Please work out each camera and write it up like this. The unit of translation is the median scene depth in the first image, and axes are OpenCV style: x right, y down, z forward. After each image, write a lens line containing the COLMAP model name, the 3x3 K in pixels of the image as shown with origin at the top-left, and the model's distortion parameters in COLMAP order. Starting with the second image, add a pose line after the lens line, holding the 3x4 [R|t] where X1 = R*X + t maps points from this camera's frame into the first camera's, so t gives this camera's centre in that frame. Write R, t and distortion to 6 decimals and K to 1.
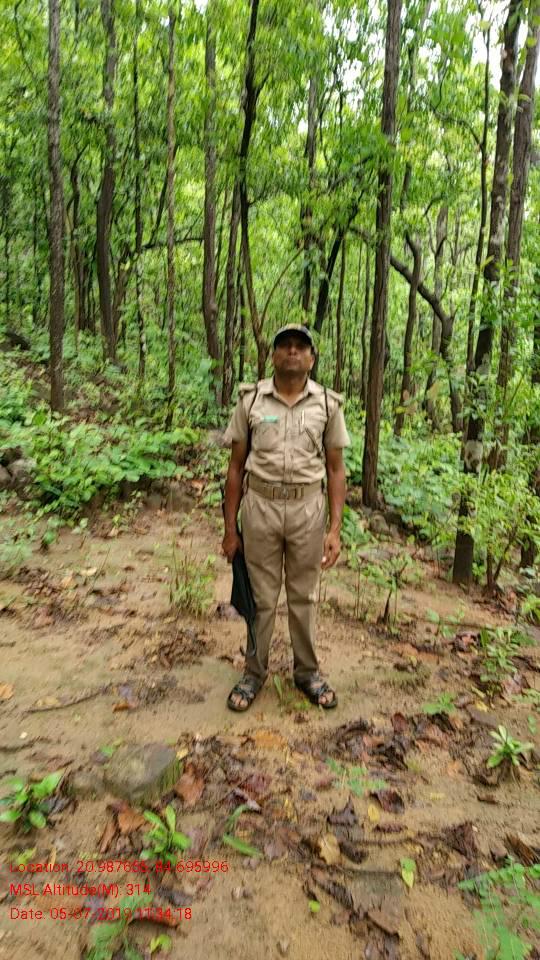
lens RADIAL K [[726.8, 0, 263.8], [0, 726.8, 478.6], [0, 0, 1]] dist [0.013158, -0.019367]
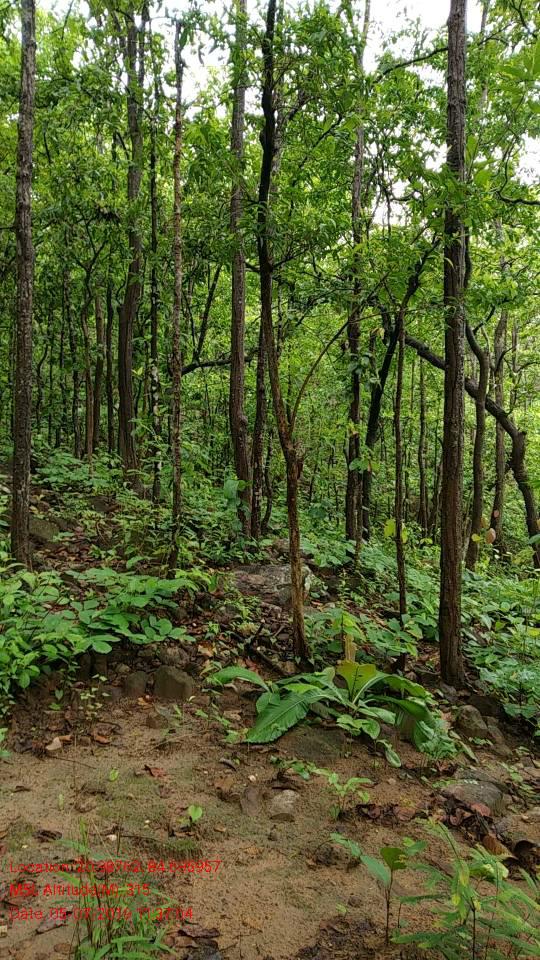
lens RADIAL K [[726.8, 0, 268.6], [0, 726.8, 471.7], [0, 0, 1]] dist [0.013158, -0.019367]
pose [[0.997766, -0.011220, -0.065859, 0.024050], [-0.000745, 0.983866, -0.178906, -0.045776], [0.066804, 0.178555, 0.981659, 0.340763]]
